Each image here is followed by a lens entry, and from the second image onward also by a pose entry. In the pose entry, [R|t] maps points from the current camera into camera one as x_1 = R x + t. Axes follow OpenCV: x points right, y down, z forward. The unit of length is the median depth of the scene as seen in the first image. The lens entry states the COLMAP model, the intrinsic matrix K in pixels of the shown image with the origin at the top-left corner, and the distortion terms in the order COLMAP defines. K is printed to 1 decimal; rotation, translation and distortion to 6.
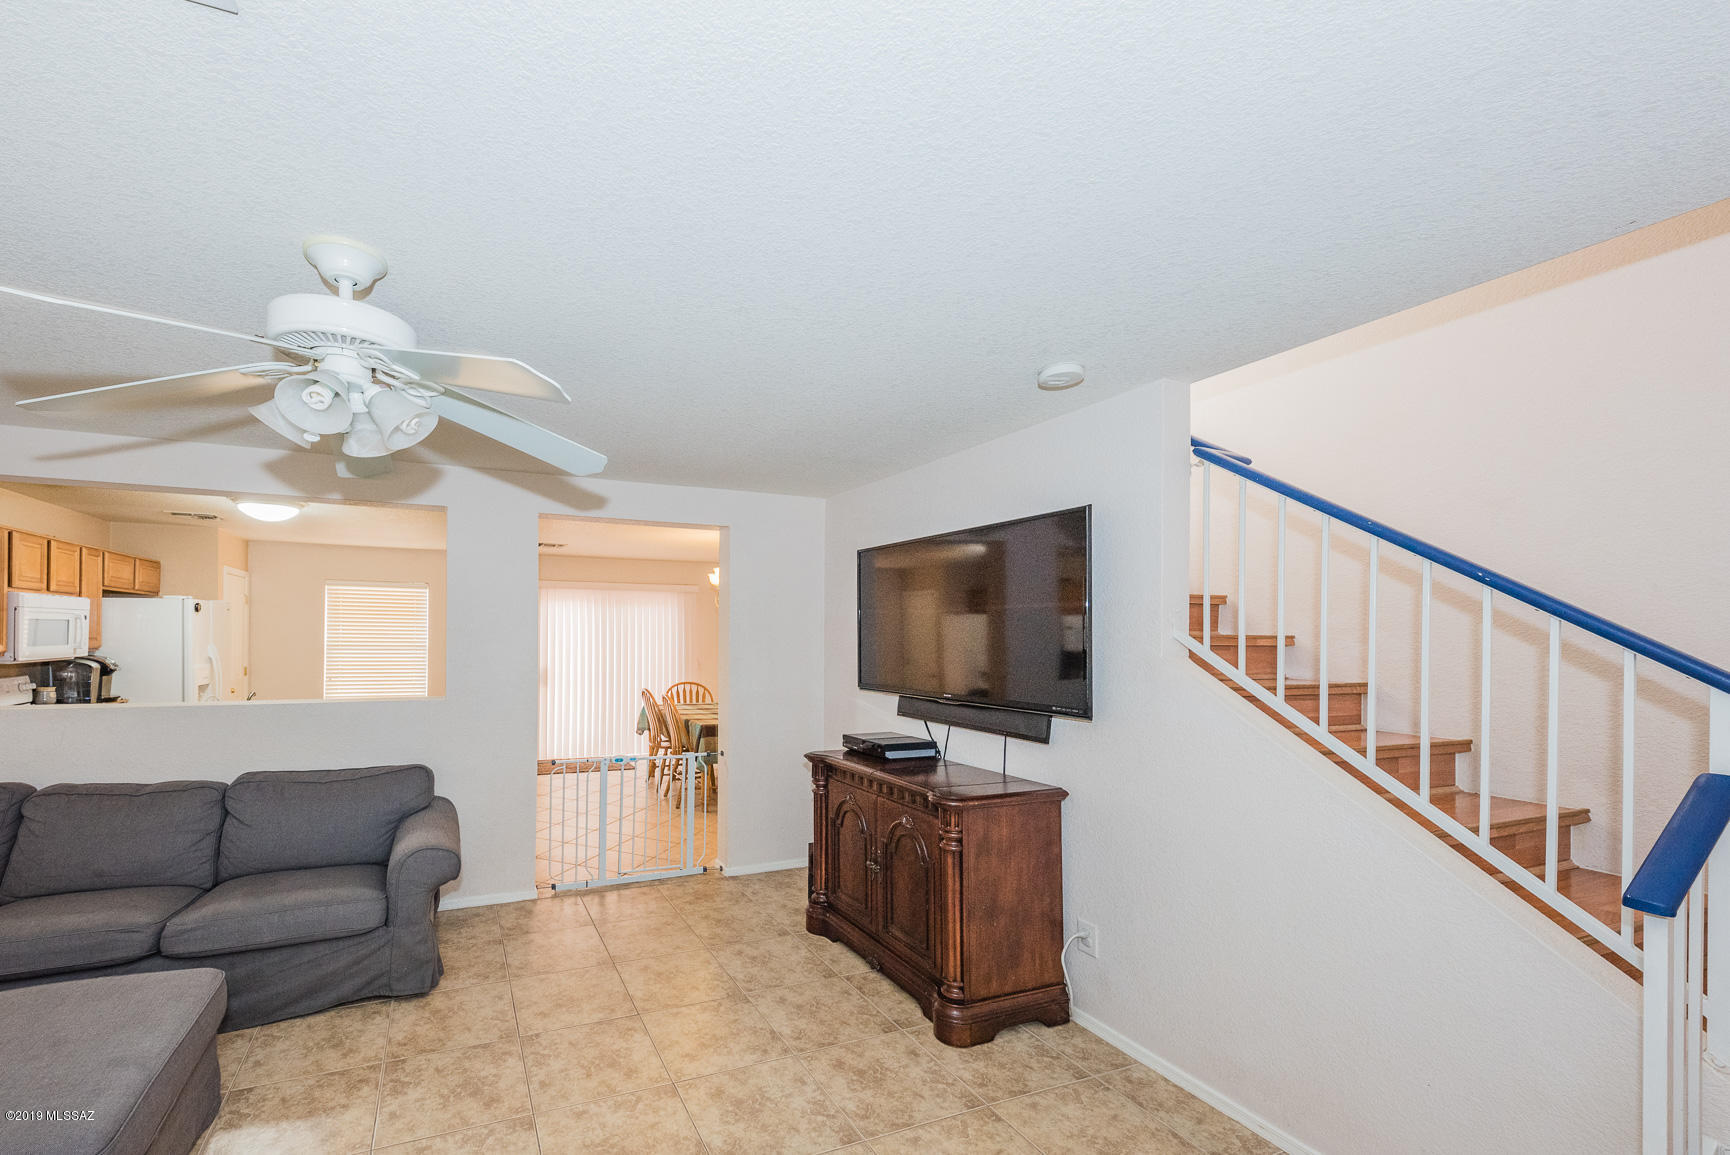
lens RADIAL K [[706.1, 0, 804.6], [0, 706.1, 626.1], [0, 0, 1]] dist [0.000382, -0.000180]
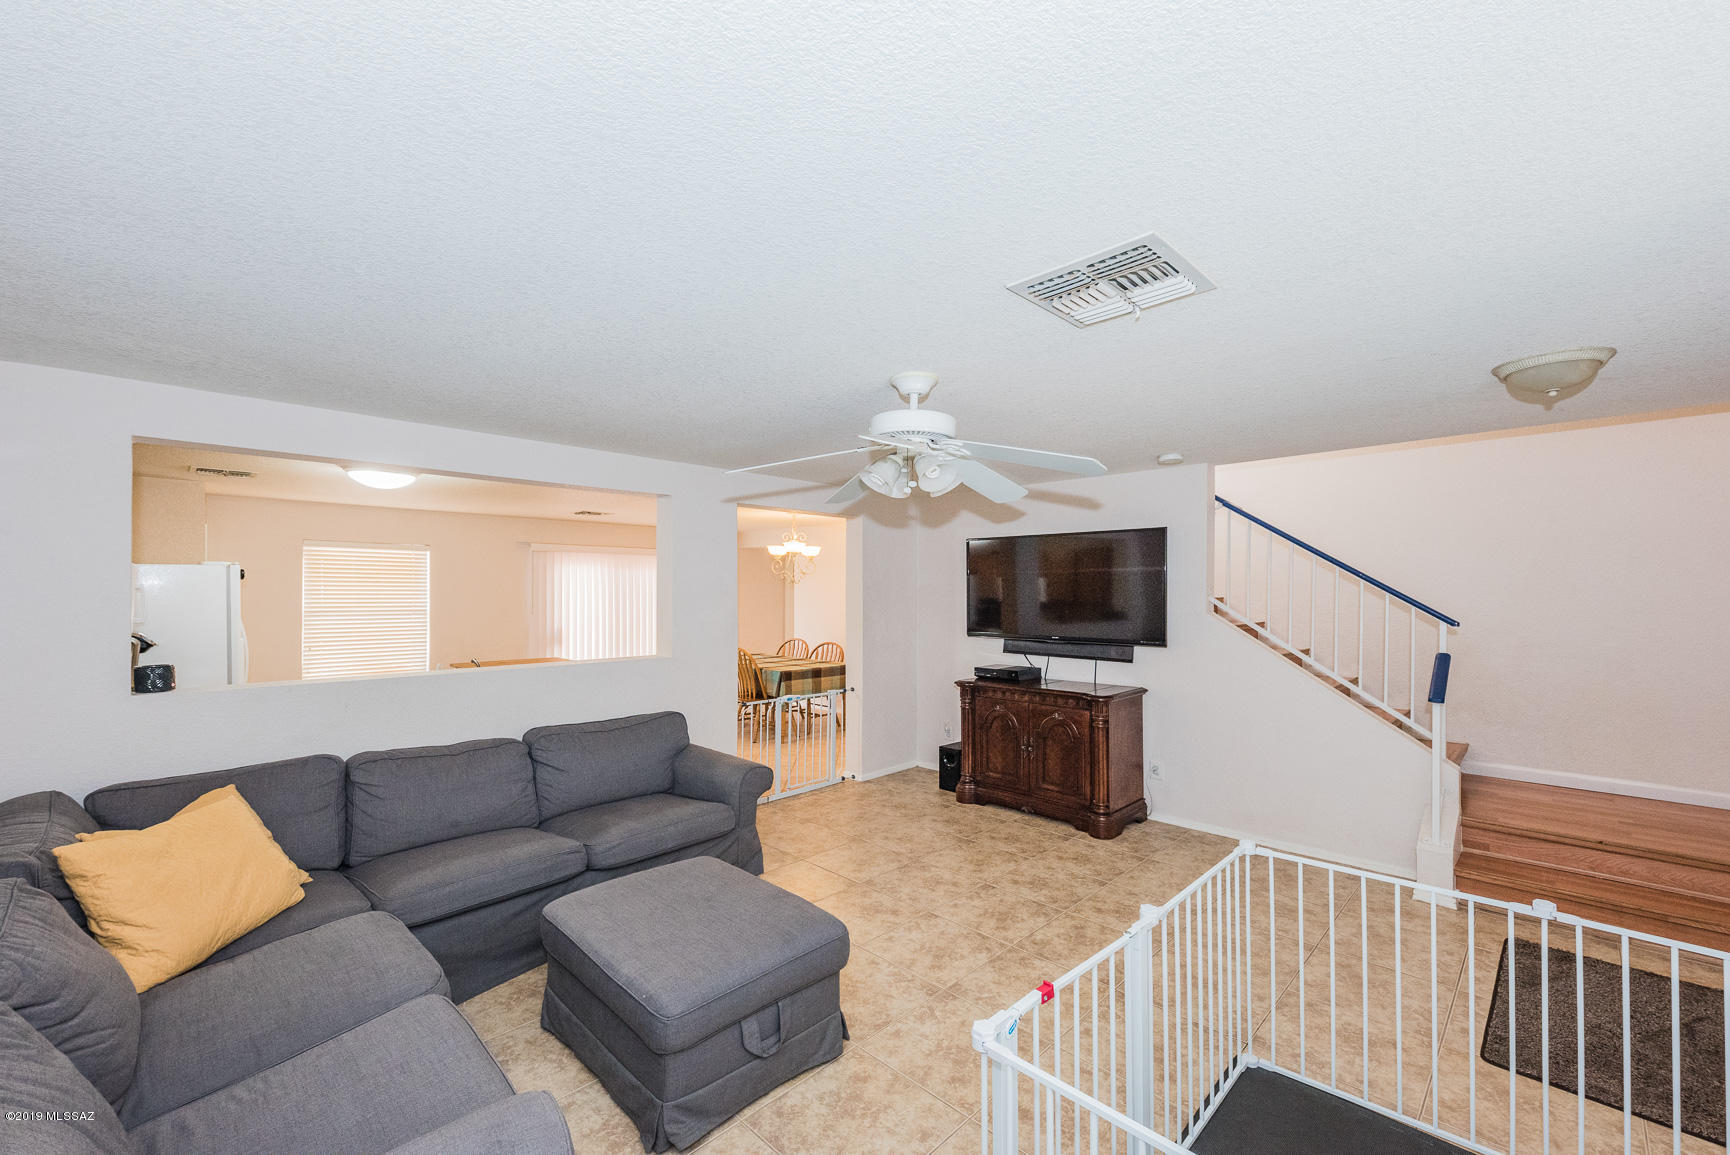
lens RADIAL K [[706.1, 0, 863.0], [0, 706.1, 581.8], [0, 0, 1]] dist [0.000382, -0.000180]
pose [[0.920115, -0.008615, 0.391553, -0.755913], [0.003133, 0.999888, 0.014636, -0.046341], [-0.391635, -0.012240, 0.920039, -0.259911]]
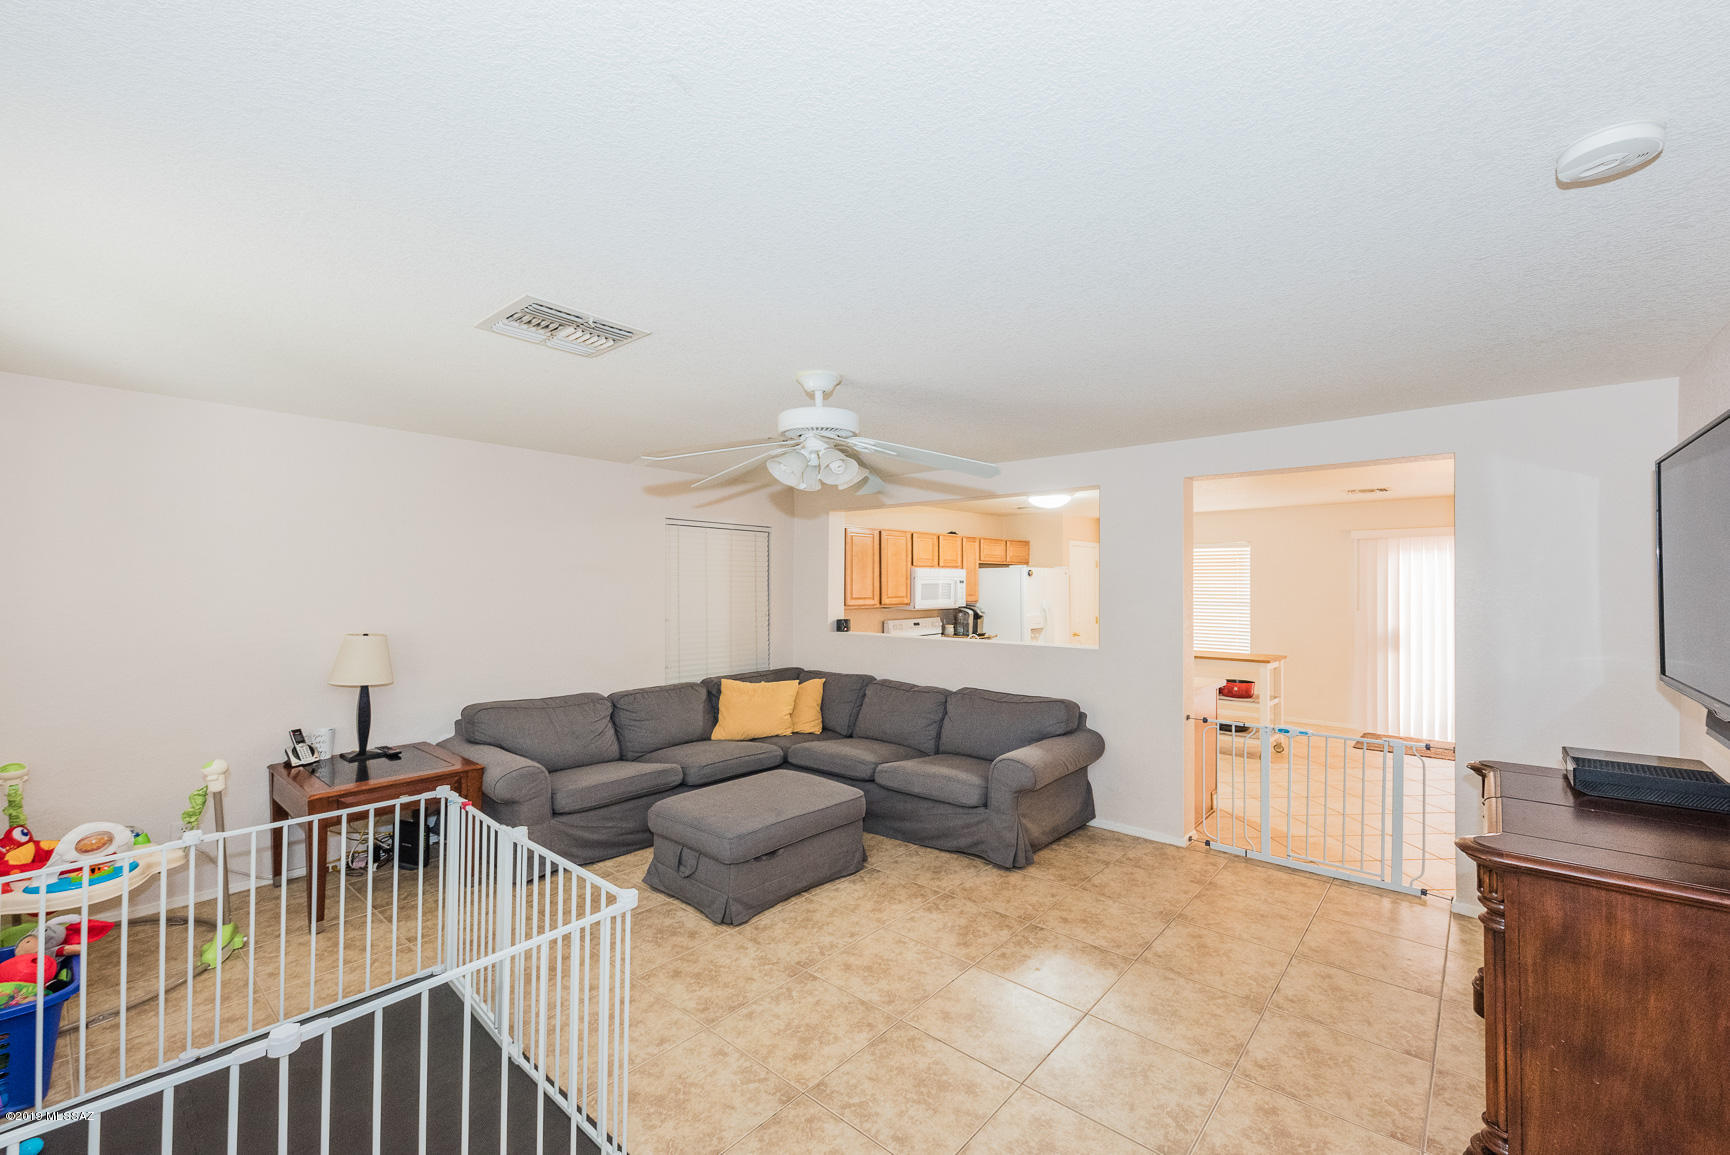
lens RADIAL K [[706.1, 0, 873.3], [0, 706.1, 582.0], [0, 0, 1]] dist [0.000382, -0.000180]
pose [[0.458344, -0.011898, -0.888695, 0.491640], [0.012591, 0.999897, -0.006893, -0.006327], [0.888686, -0.008030, 0.458446, 0.169606]]
